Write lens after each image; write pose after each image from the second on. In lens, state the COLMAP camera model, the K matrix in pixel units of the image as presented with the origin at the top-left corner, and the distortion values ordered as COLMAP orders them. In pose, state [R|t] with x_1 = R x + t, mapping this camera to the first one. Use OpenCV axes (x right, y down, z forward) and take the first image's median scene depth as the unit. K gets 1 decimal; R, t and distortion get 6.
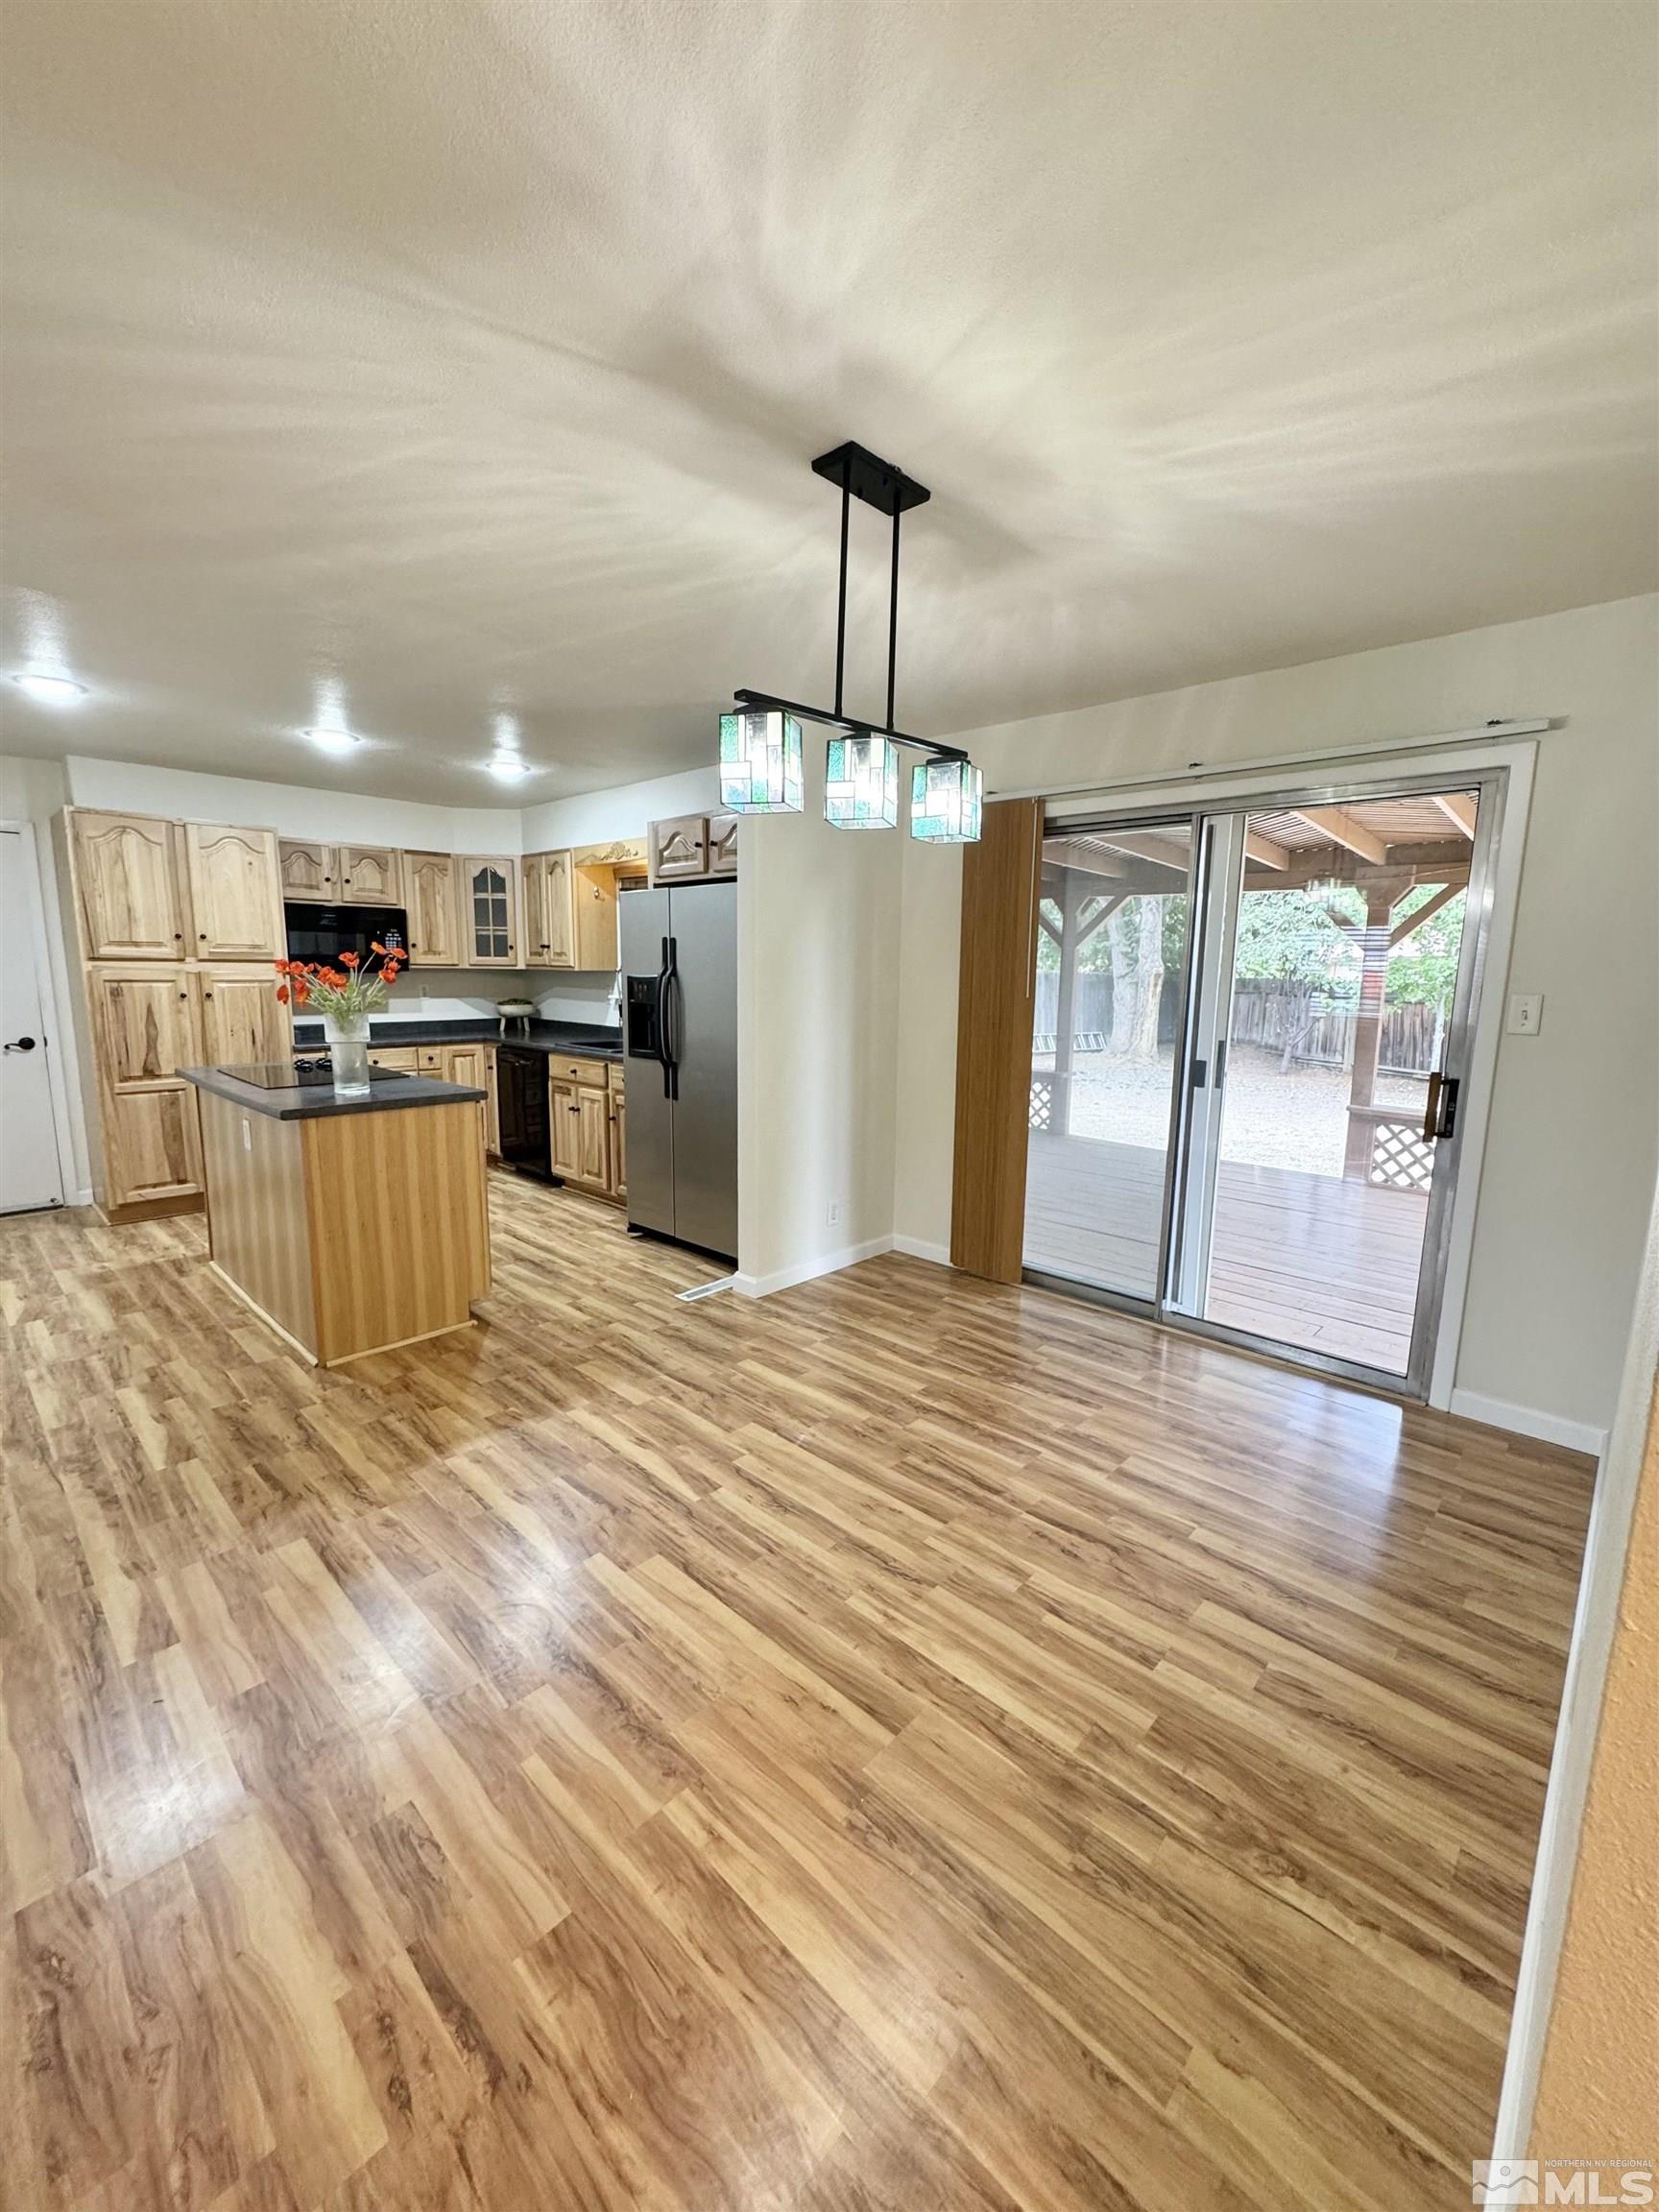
lens RADIAL K [[883.9, 0, 837.9], [0, 883.9, 1102.6], [0, 0, 1]] dist [-0.003703, 0.000687]
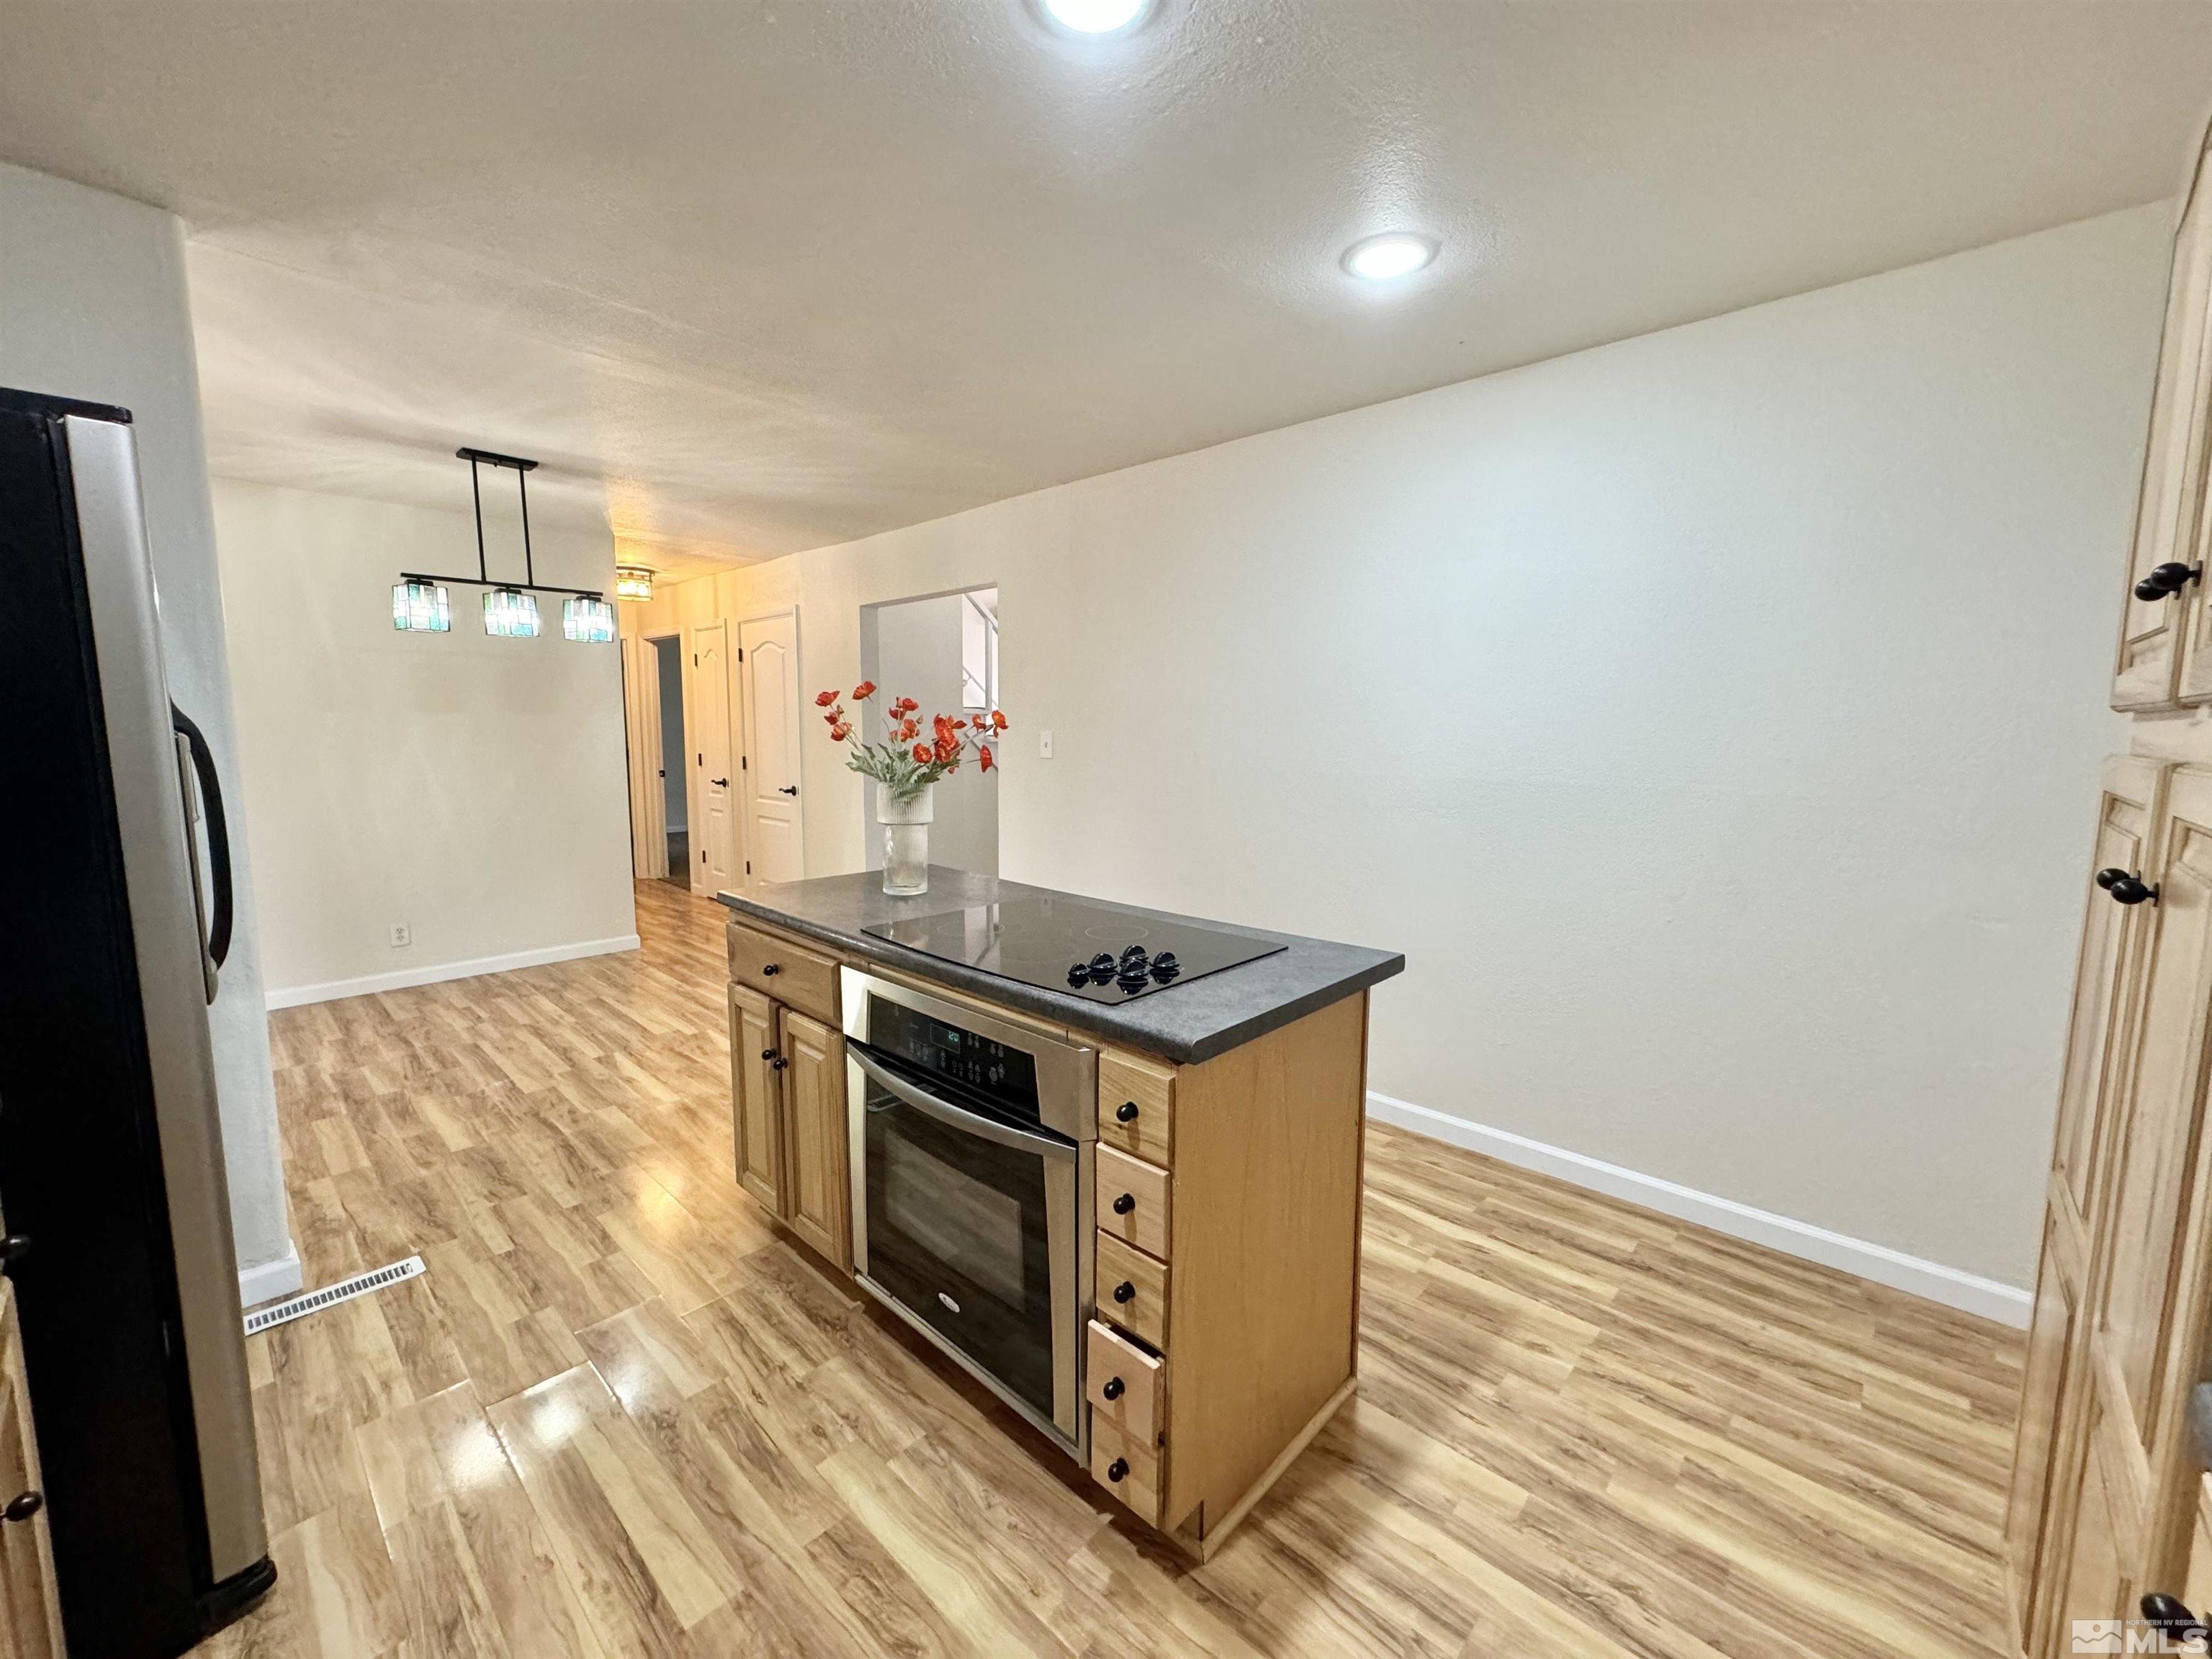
lens RADIAL K [[883.9, 0, 1102.4], [0, 883.9, 830.4], [0, 0, 1]] dist [-0.003703, 0.000687]
pose [[-0.999813, -0.019315, -0.000429, -0.516835], [-0.018709, 0.962420, 0.270921, -0.187347], [-0.004820, 0.270878, -0.962602, 1.221244]]
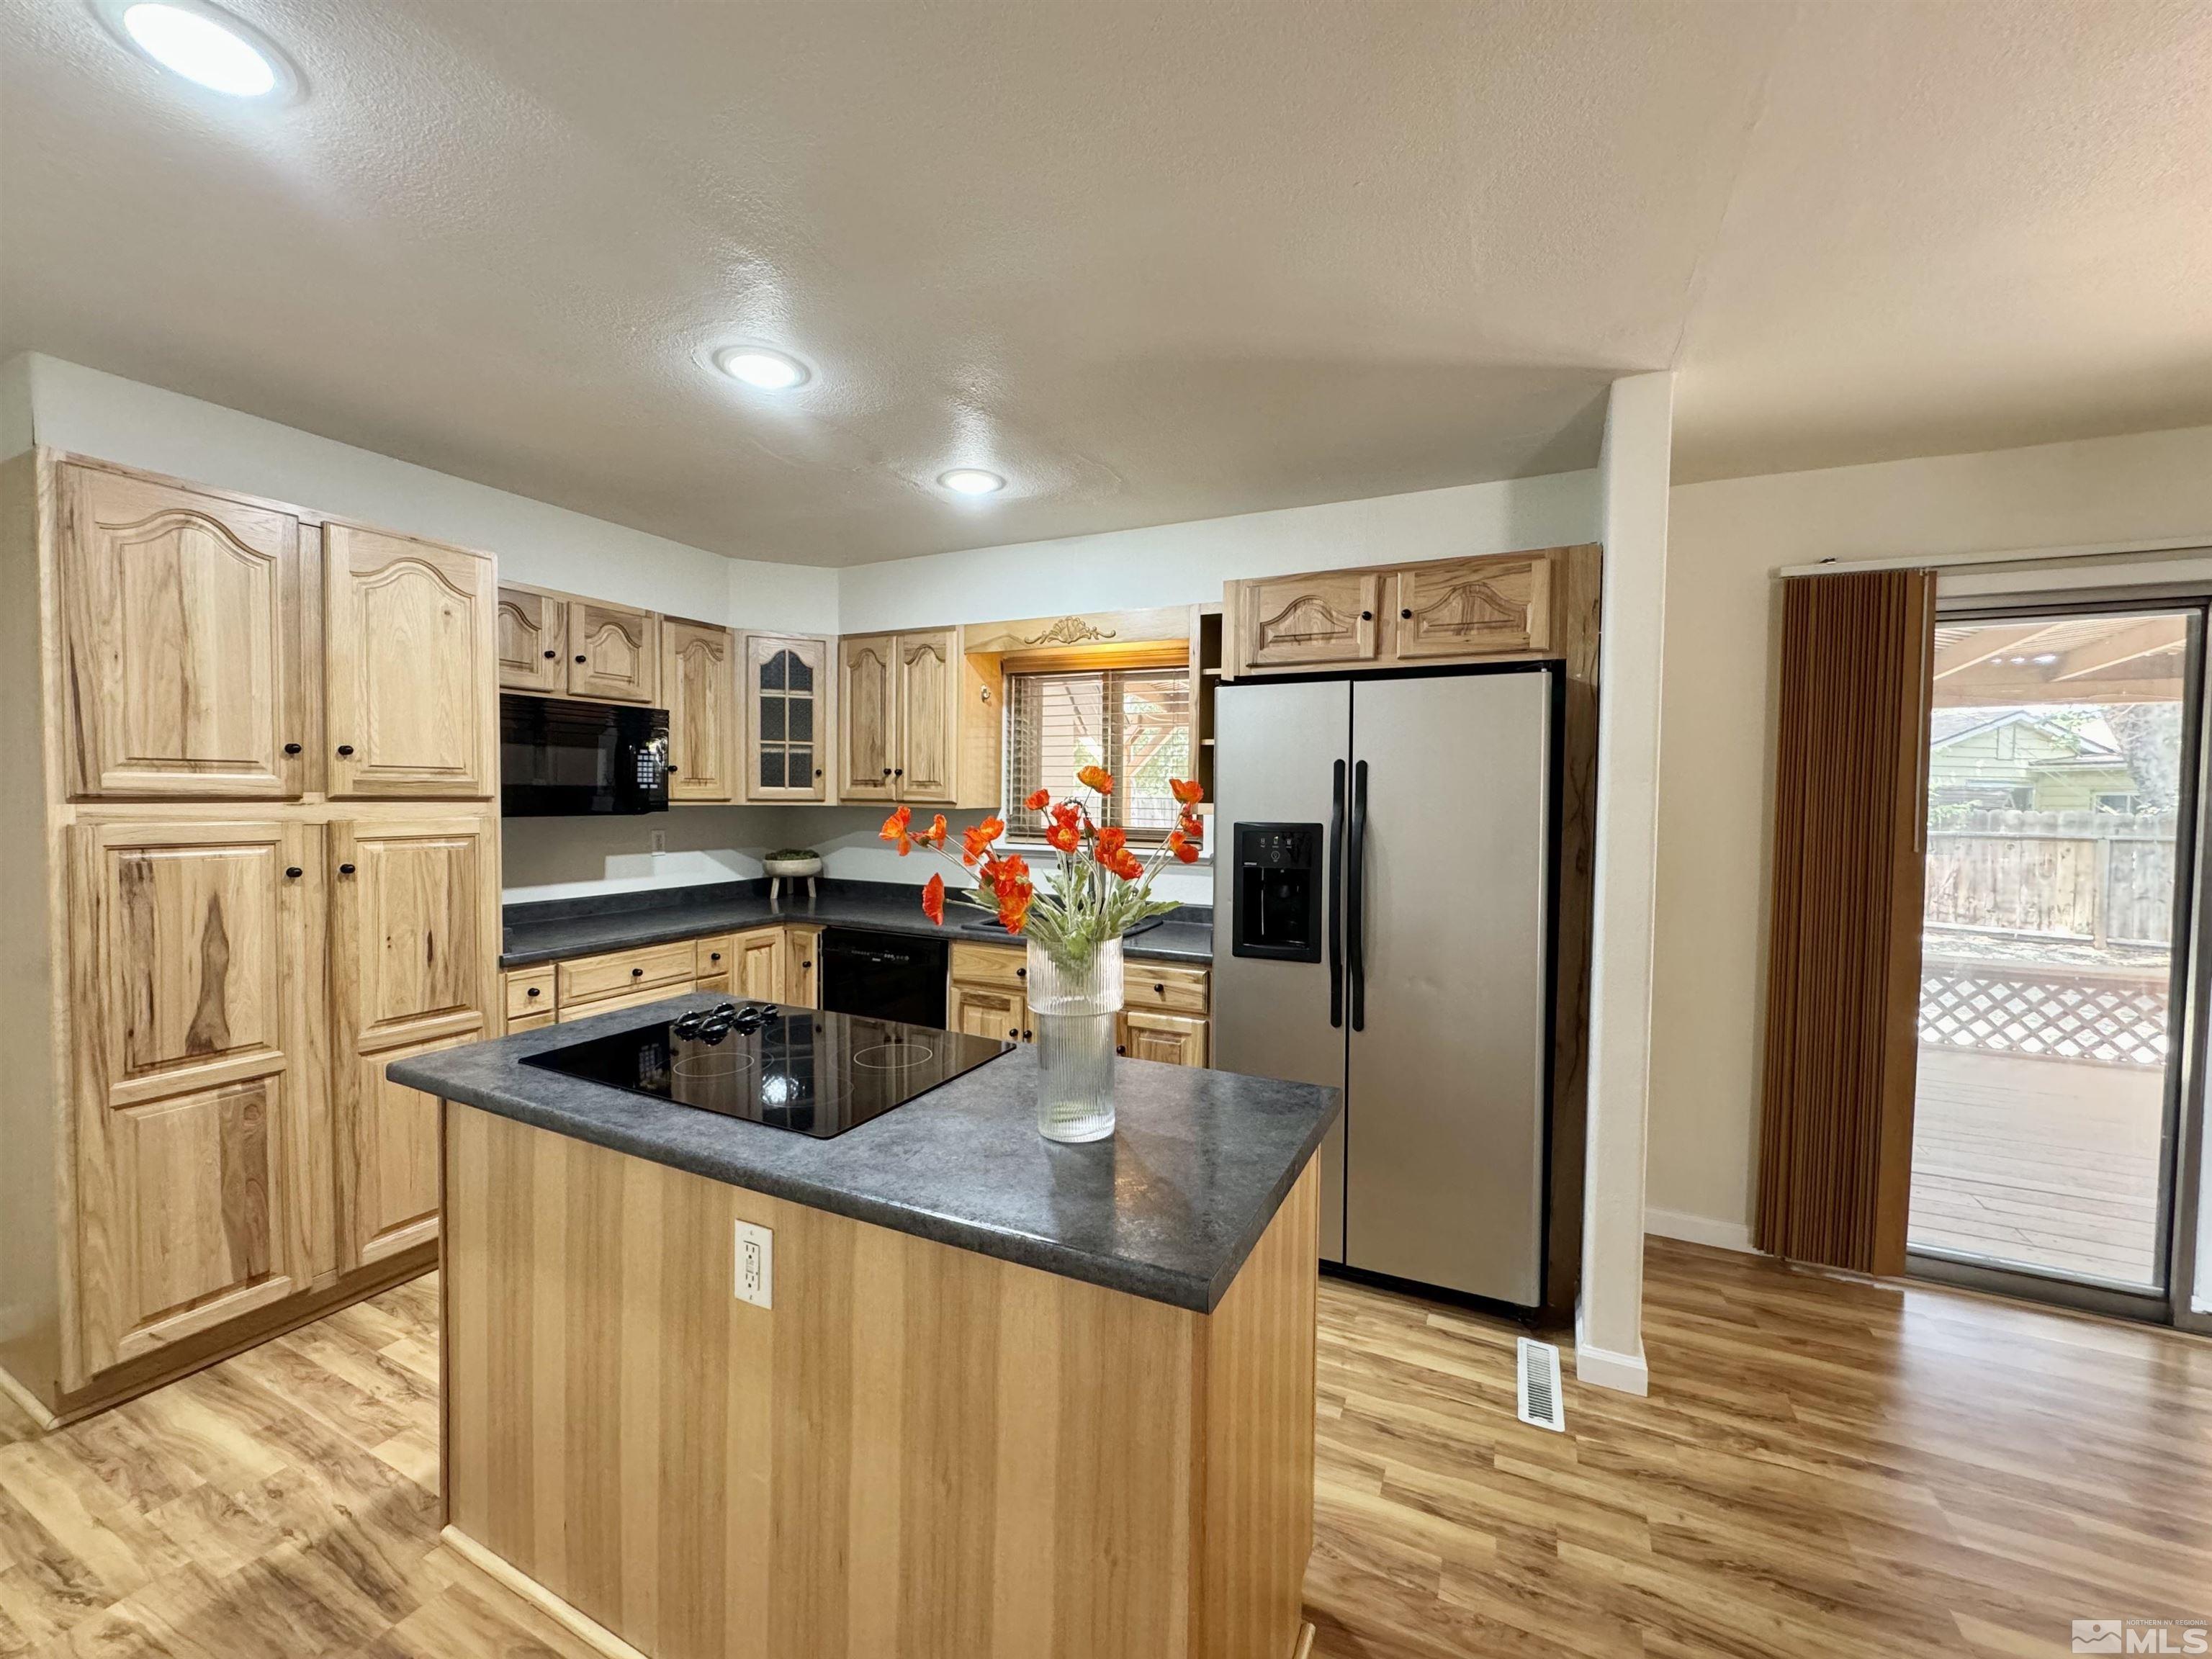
lens RADIAL K [[883.9, 0, 1106.3], [0, 883.9, 823.1], [0, 0, 1]] dist [-0.003703, 0.000687]
pose [[0.955322, -0.012886, 0.295288, -0.477619], [0.046620, 0.993113, -0.107490, -0.078516], [-0.291869, 0.116454, 0.949342, 0.431975]]
